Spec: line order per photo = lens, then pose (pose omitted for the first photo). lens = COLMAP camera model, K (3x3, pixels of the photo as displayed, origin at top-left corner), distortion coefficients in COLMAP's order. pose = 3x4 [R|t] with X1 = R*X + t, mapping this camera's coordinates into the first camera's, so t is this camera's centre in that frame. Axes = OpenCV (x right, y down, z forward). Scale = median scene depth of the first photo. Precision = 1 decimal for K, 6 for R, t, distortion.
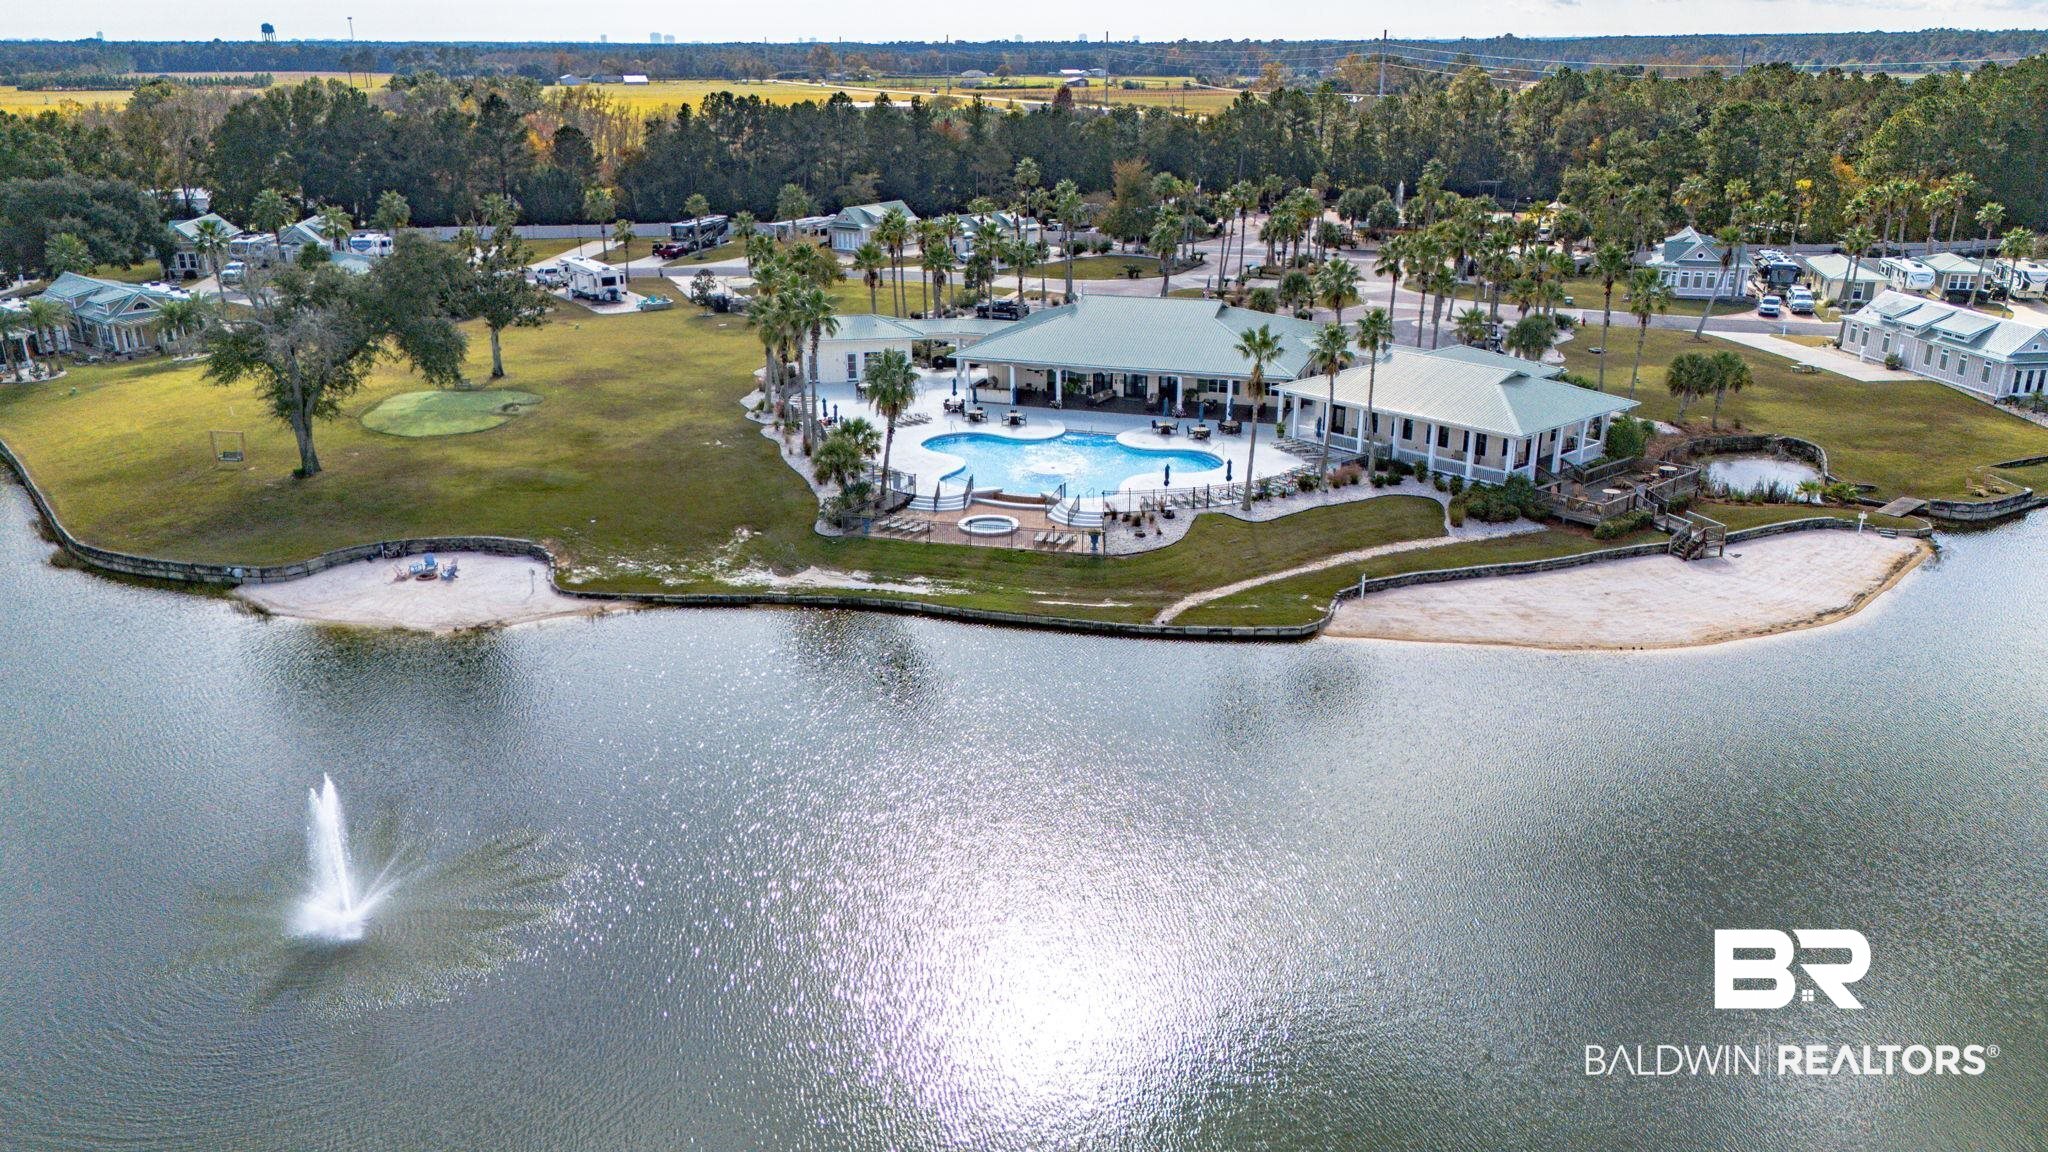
lens RADIAL K [[1442.9, 0, 1024.0], [0, 1442.9, 576.0], [0, 0, 1]] dist [0.028314, -0.001752]
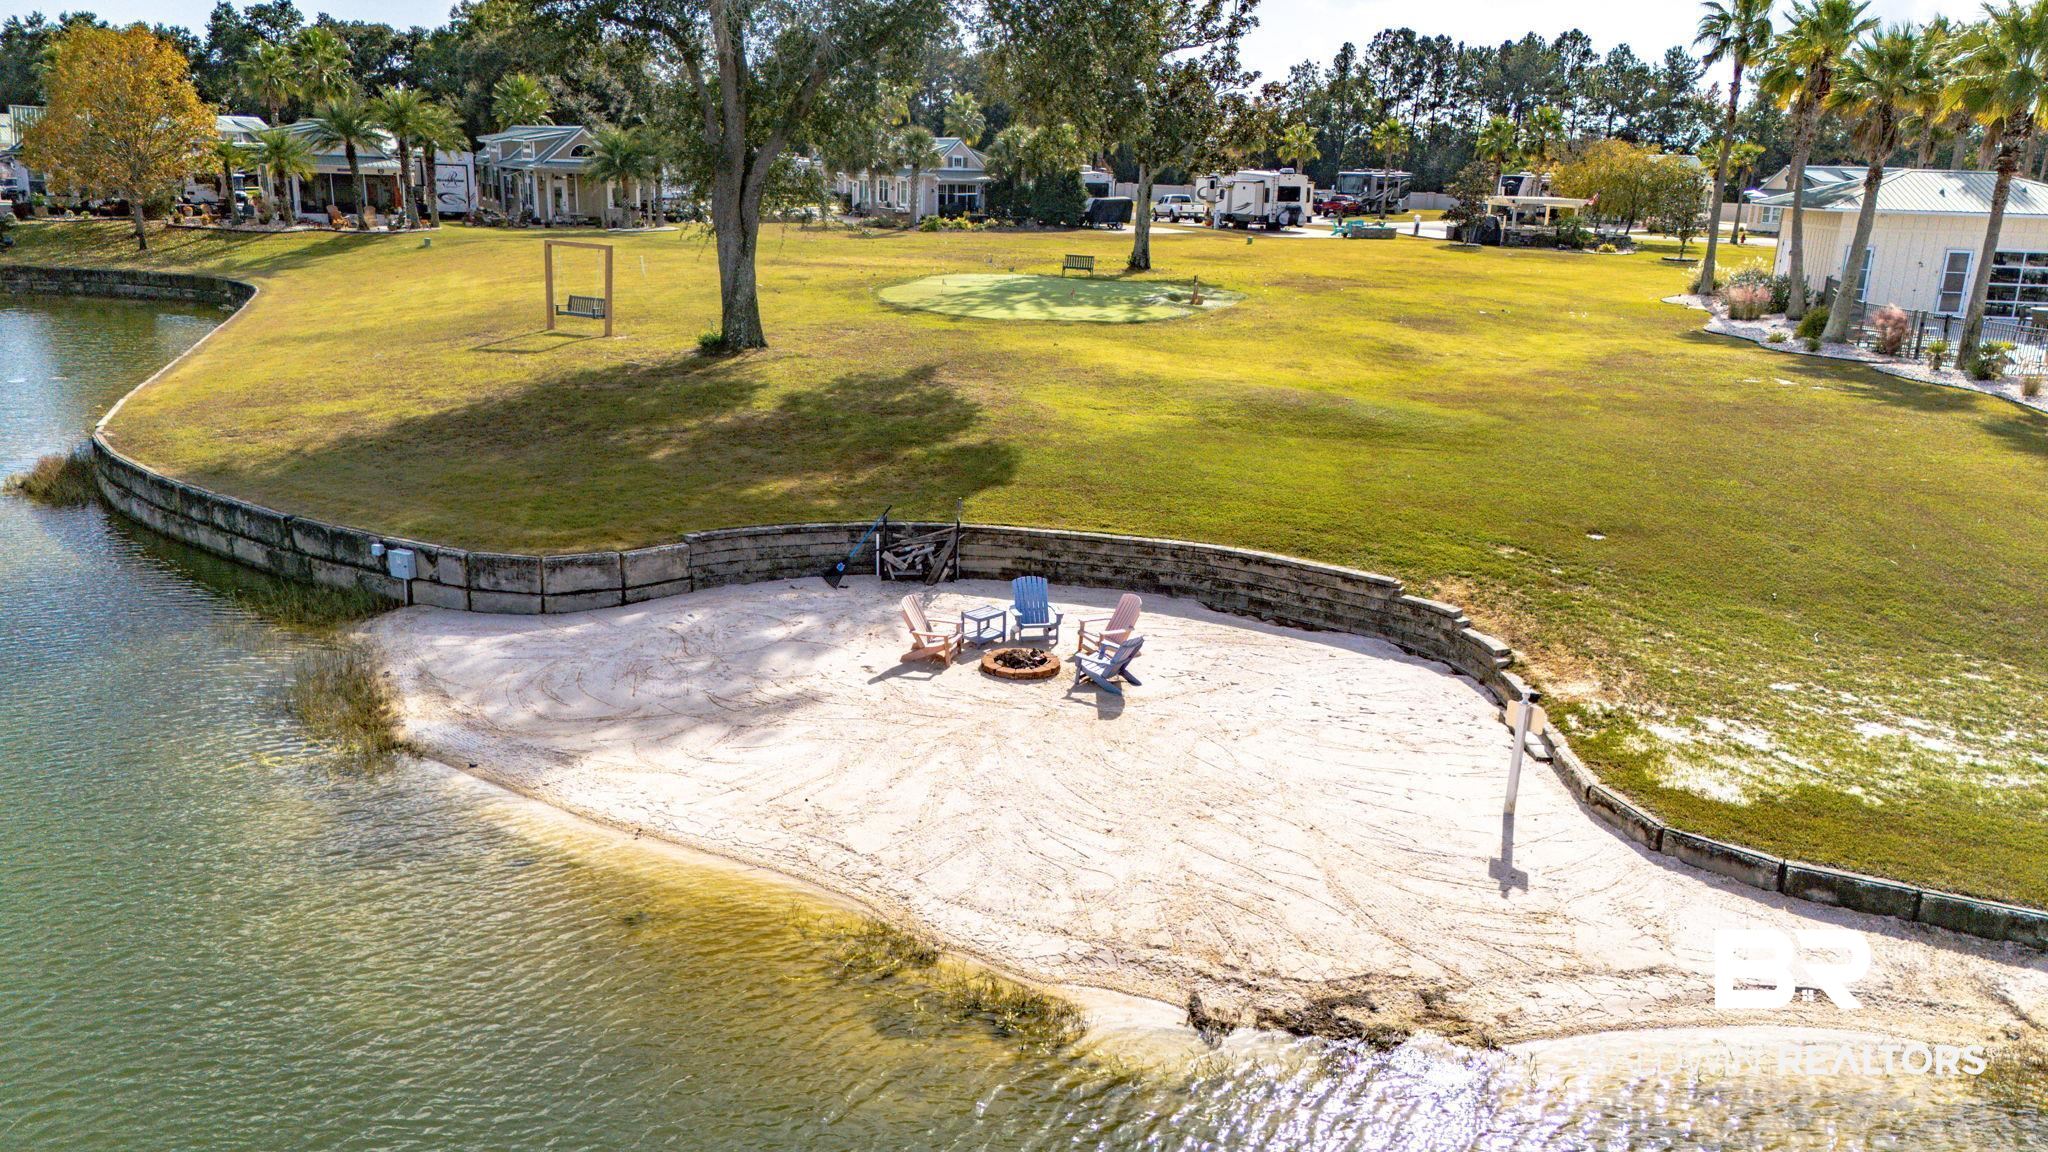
lens RADIAL K [[1442.9, 0, 1024.0], [0, 1442.9, 576.0], [0, 0, 1]] dist [0.028314, -0.001752]
pose [[0.942066, 0.115084, -0.315068, -0.323084], [-0.139377, 0.988677, -0.055612, -0.000932], [0.305100, 0.096303, 0.947439, 0.735993]]
